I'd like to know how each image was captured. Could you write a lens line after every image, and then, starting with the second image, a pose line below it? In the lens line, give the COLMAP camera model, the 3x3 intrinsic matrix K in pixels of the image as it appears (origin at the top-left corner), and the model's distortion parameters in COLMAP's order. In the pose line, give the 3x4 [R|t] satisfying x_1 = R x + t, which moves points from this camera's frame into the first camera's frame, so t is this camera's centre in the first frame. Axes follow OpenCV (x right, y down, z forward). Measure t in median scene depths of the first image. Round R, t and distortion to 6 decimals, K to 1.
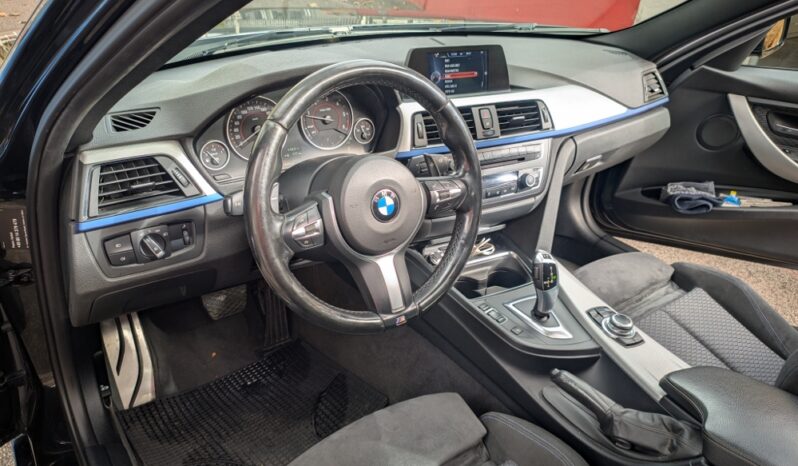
lens RADIAL K [[589.1, 0, 395.4], [0, 589.1, 231.9], [0, 0, 1]] dist [0.001066, -0.006302]
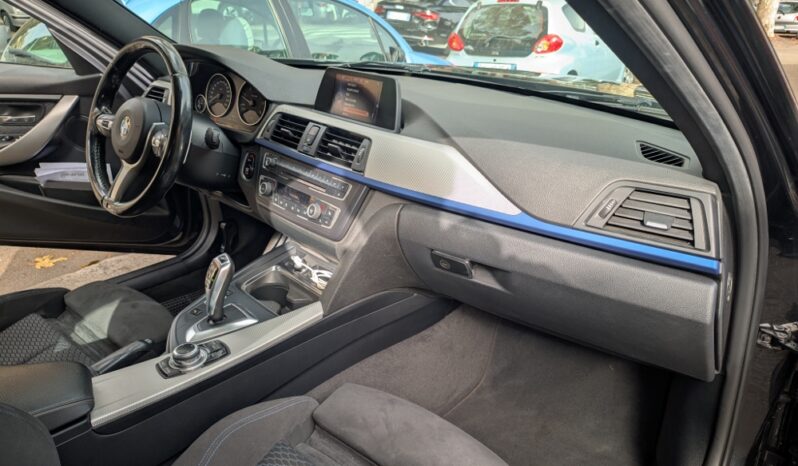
lens RADIAL K [[589.1, 0, 401.8], [0, 589.1, 231.9], [0, 0, 1]] dist [0.001066, -0.006302]
pose [[0.224544, 0.300805, -0.926874, 1.169710], [-0.476077, 0.863786, 0.164997, -0.289988], [0.850254, 0.404214, 0.337164, 0.865877]]
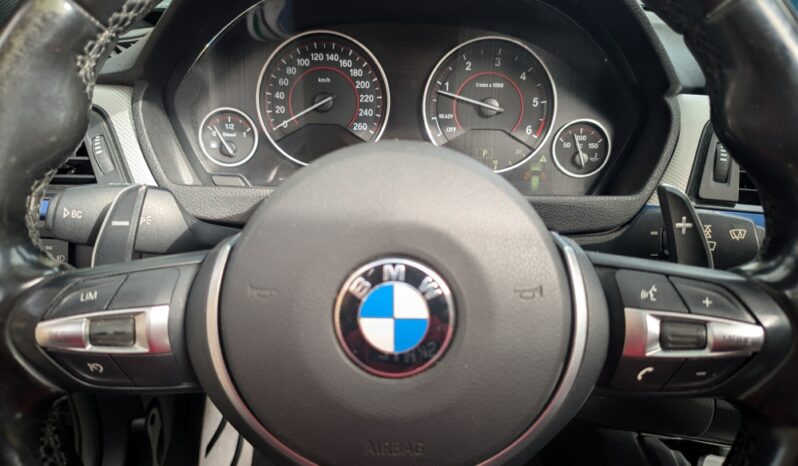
lens RADIAL K [[589.1, 0, 399.6], [0, 589.1, 236.5], [0, 0, 1]] dist [0.001066, -0.006302]
pose [[0.806080, 0.181553, -0.563271, 0.092100], [-0.256036, 0.965082, -0.055341, -0.046629], [0.533555, 0.188827, 0.824417, 0.548762]]
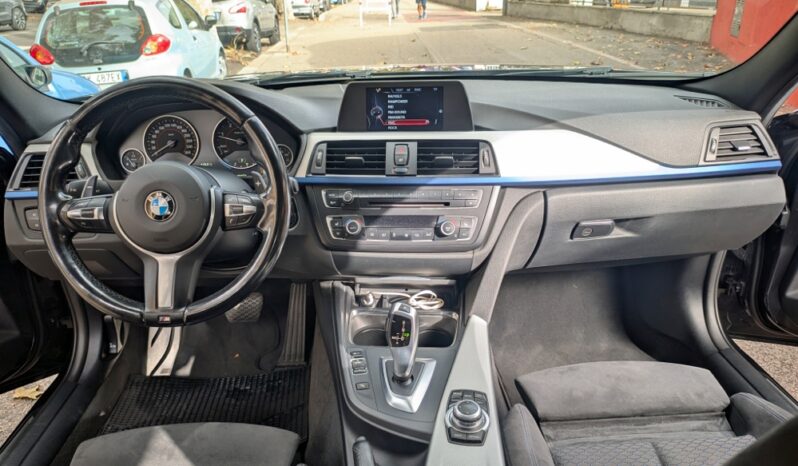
lens RADIAL K [[589.1, 0, 379.5], [0, 589.1, 227.7], [0, 0, 1]] dist [0.001066, -0.006302]
pose [[0.816653, 0.126808, -0.563025, 0.669566], [-0.198417, 0.977785, -0.067576, -0.009212], [0.541949, 0.166900, 0.823672, 0.233565]]
